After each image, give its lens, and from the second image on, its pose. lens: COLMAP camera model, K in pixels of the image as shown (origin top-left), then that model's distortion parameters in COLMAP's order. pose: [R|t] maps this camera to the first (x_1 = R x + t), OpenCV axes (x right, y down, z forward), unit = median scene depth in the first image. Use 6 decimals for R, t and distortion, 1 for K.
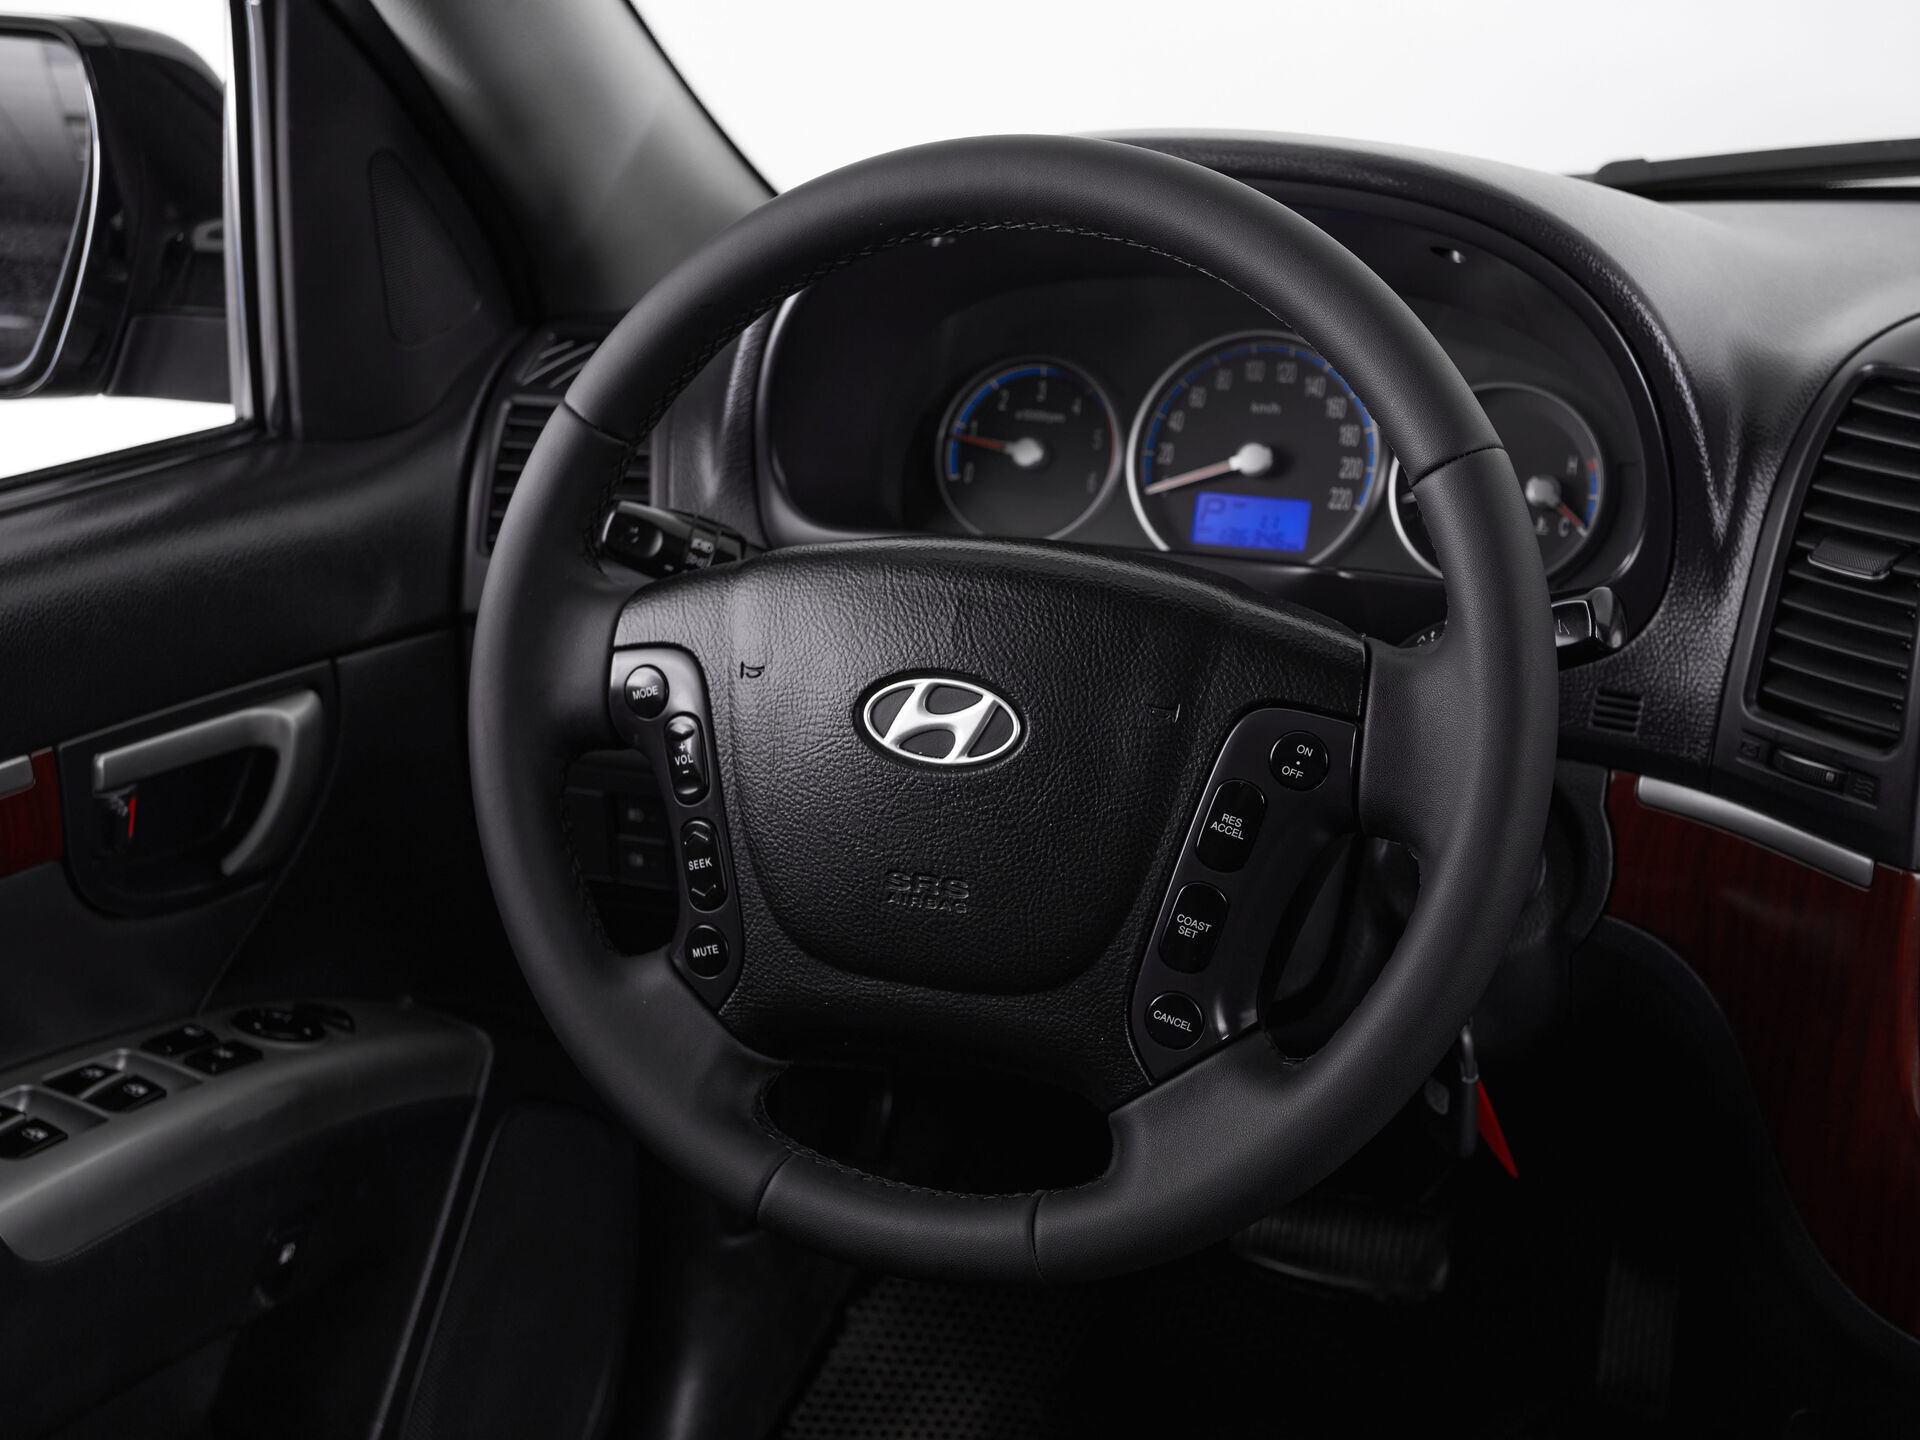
lens RADIAL K [[2318.6, 0, 960.0], [0, 2318.6, 720.0], [0, 0, 1]] dist [0.024948, 0.024844]
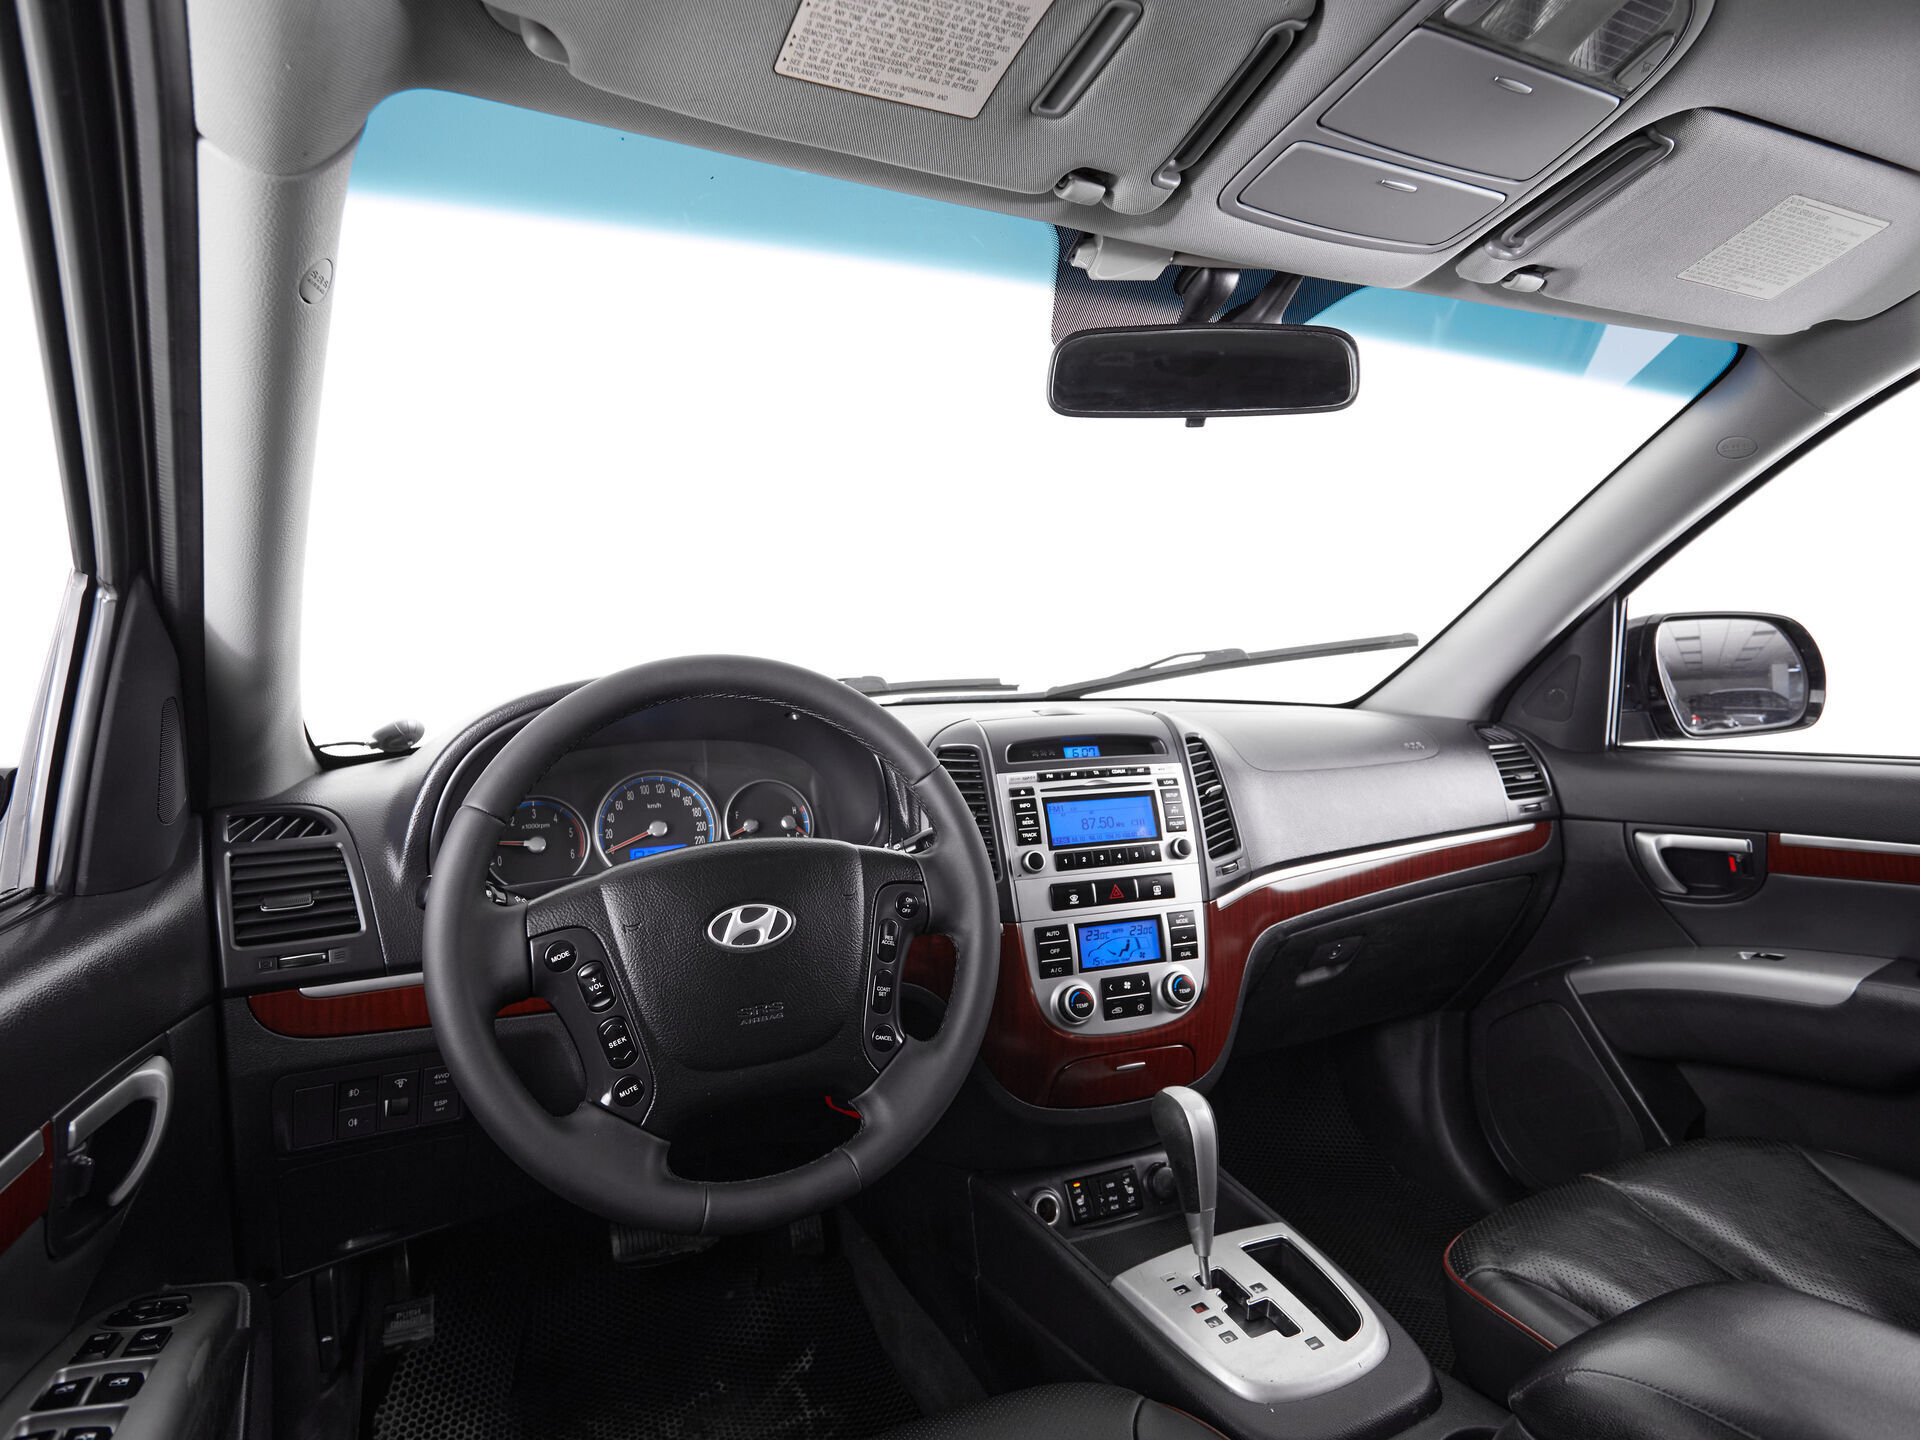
lens RADIAL K [[1005.6, 0, 960.0], [0, 1005.6, 720.0], [0, 0, 1]] dist [-0.001228, -0.001391]
pose [[0.672551, -0.046409, 0.738594, -0.462365], [0.247154, 0.954814, -0.165059, 0.016811], [-0.697560, 0.293557, 0.653632, 0.221666]]
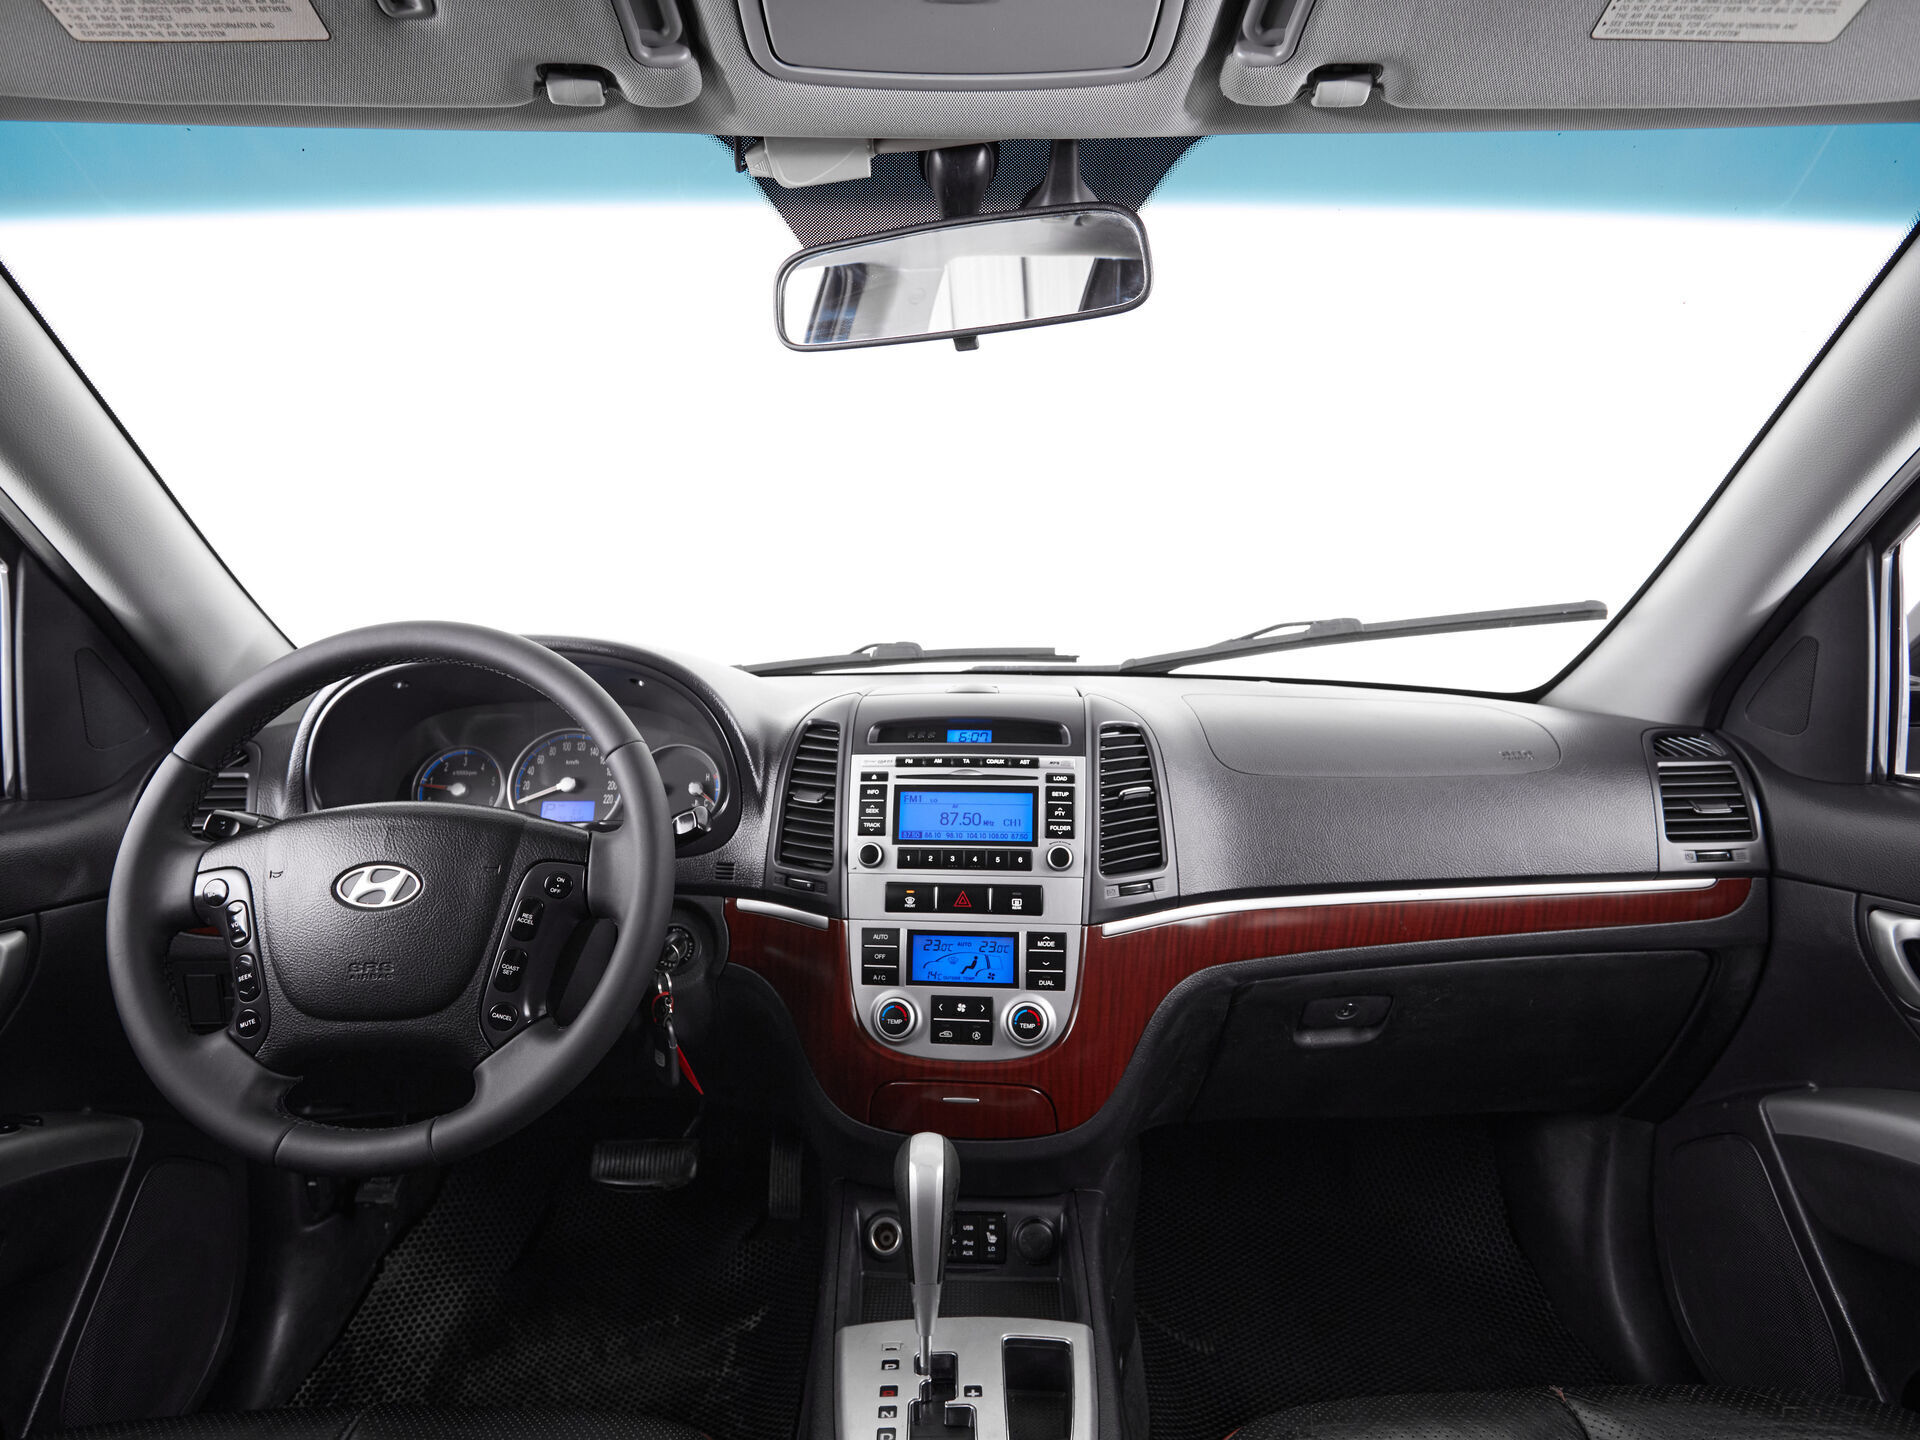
lens RADIAL K [[1018.9, 0, 935.1], [0, 1018.9, 717.8], [0, 0, 1]] dist [-0.002801, -0.002418]
pose [[0.916699, -0.028247, 0.398579, 0.079031], [0.120355, 0.970693, -0.208016, 0.091295], [-0.381022, 0.238659, 0.893232, -0.031476]]
